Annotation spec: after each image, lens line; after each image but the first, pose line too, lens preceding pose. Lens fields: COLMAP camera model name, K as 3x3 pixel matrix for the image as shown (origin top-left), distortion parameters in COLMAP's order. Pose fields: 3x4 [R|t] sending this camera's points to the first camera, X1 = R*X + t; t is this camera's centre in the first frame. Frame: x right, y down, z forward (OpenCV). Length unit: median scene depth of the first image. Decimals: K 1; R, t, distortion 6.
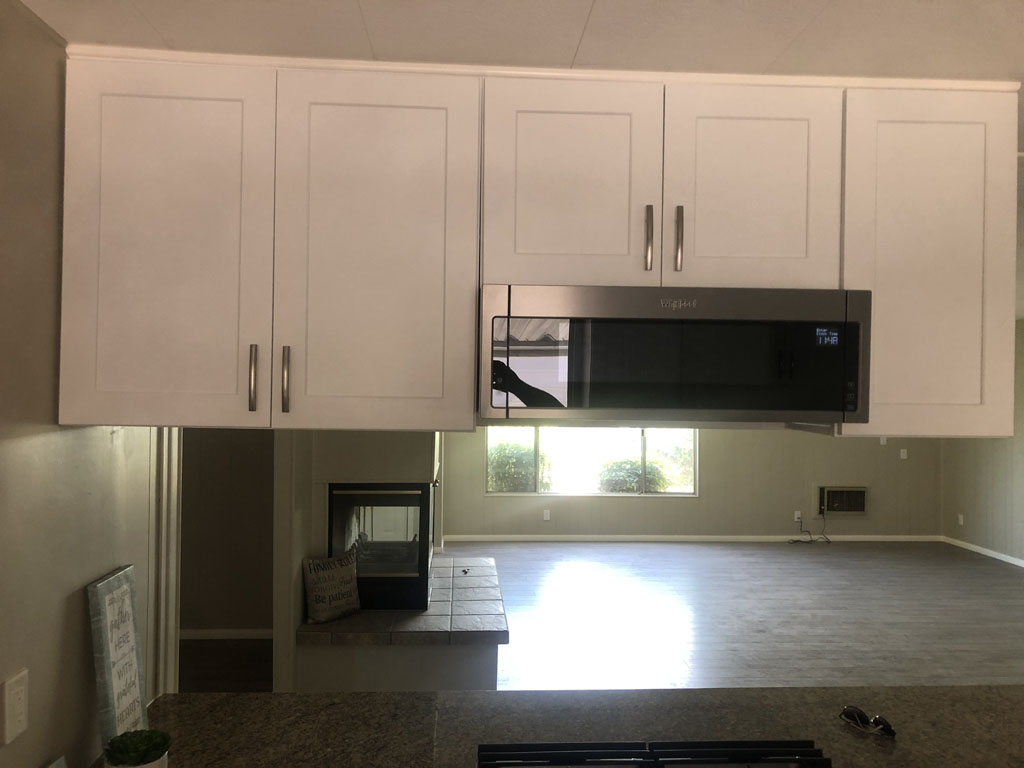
lens RADIAL K [[842.0, 0, 501.8], [0, 842.0, 382.6], [0, 0, 1]] dist [0.039369, -0.043869]
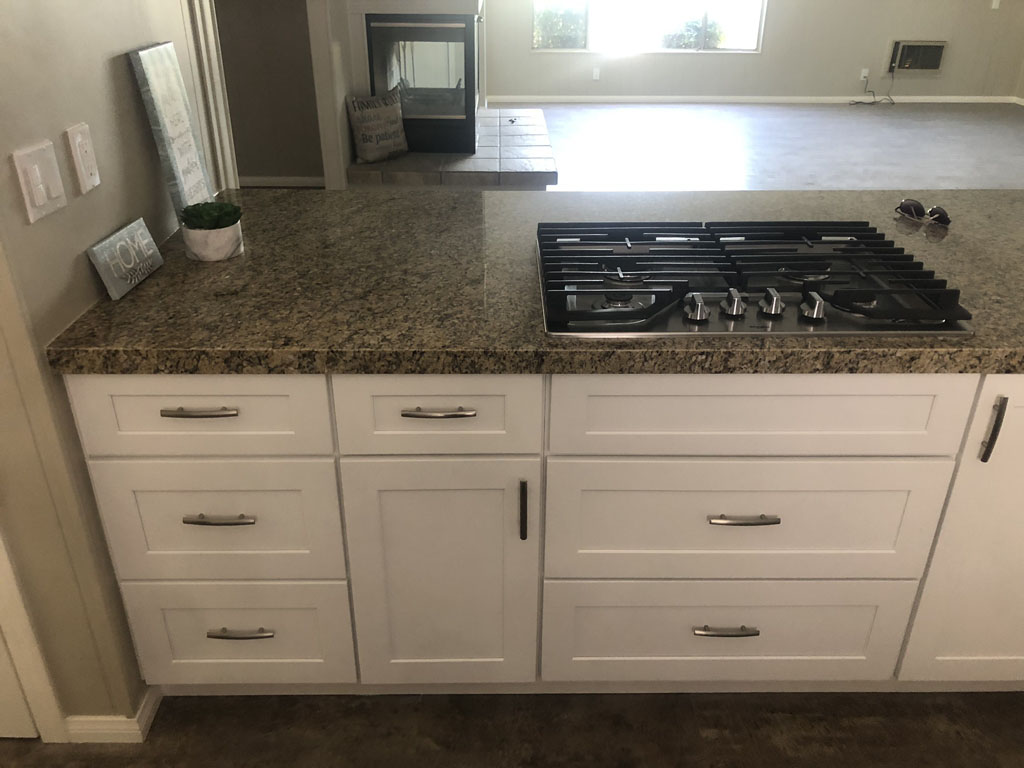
lens RADIAL K [[842.0, 0, 516.2], [0, 842.0, 377.1], [0, 0, 1]] dist [0.039369, -0.043869]
pose [[0.999512, 0.014007, -0.027908, -0.009864], [0.000326, 0.889011, 0.457887, 0.053217], [0.031225, -0.457672, 0.888572, 0.001489]]
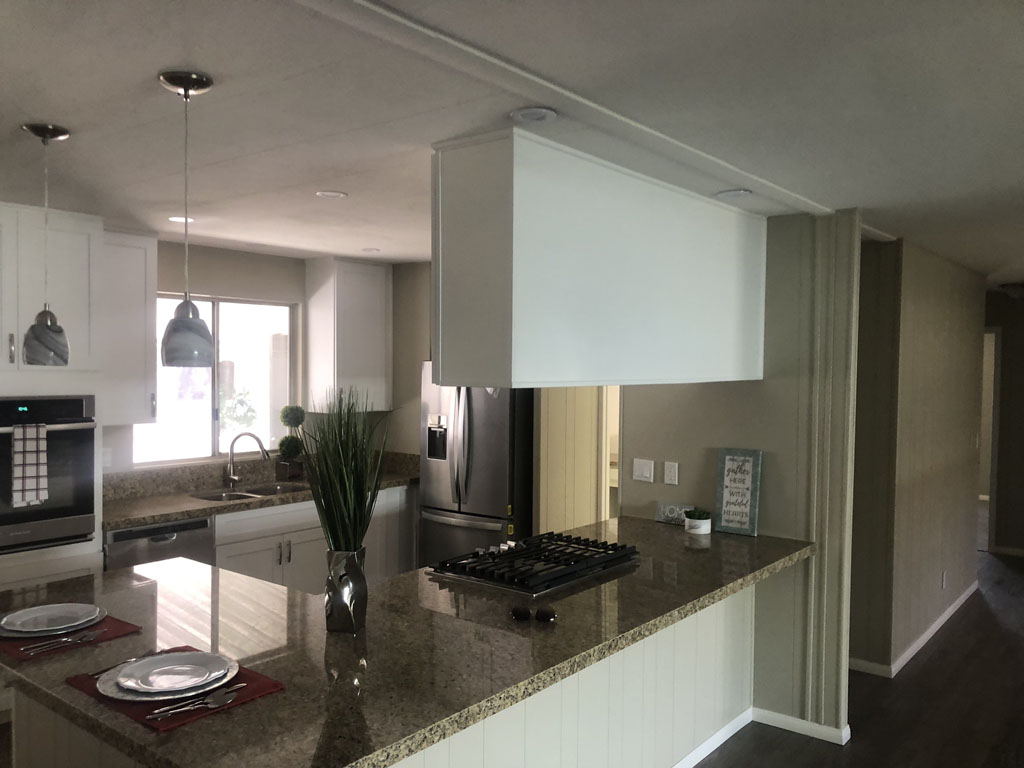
lens RADIAL K [[842.0, 0, 506.5], [0, 842.0, 382.8], [0, 0, 1]] dist [0.039369, -0.043869]
pose [[-0.660624, -0.000184, -0.750717, 0.669595], [-0.018258, 0.999708, 0.015823, 0.015565], [0.750494, 0.024160, -0.660435, 0.852432]]
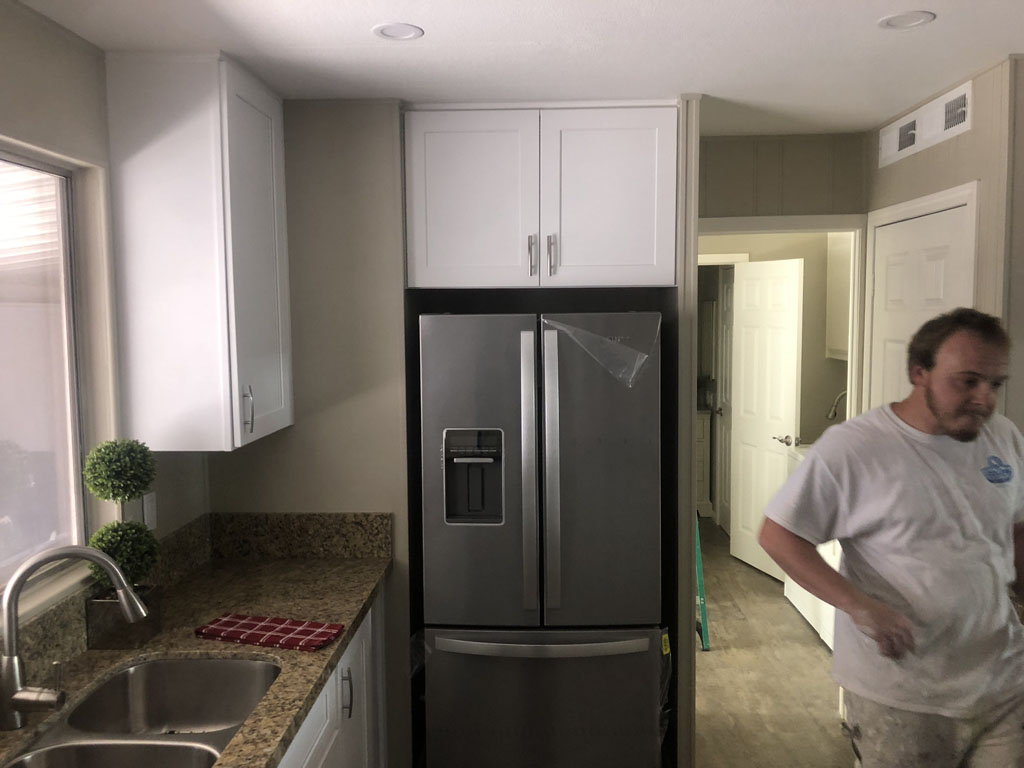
lens RADIAL K [[842.0, 0, 503.2], [0, 842.0, 377.6], [0, 0, 1]] dist [0.039369, -0.043869]
pose [[-0.094550, 0.068284, -0.993175, 0.373389], [0.009211, 0.997662, 0.067716, 0.007908], [0.995478, -0.002746, -0.094958, 0.014717]]
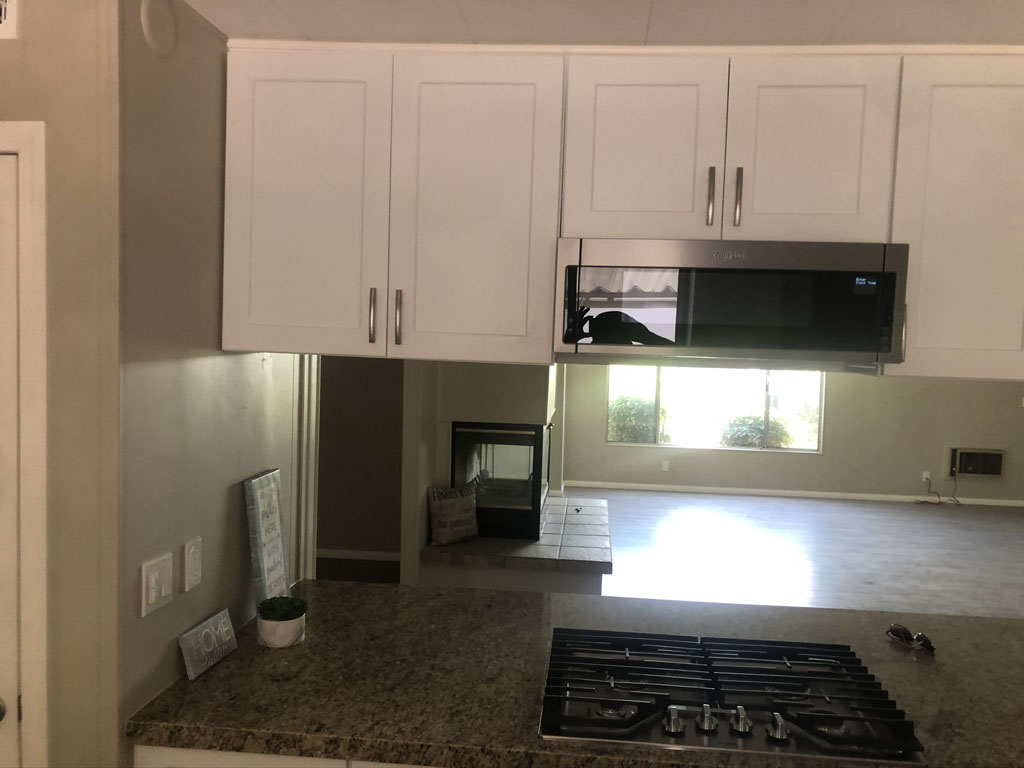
lens RADIAL K [[842.0, 0, 515.1], [0, 842.0, 389.1], [0, 0, 1]] dist [0.039369, -0.043869]
pose [[0.989270, 0.027957, -0.143401, 0.033815], [-0.019076, 0.997835, 0.062933, 0.007936], [0.144850, -0.059522, 0.987662, -0.068627]]
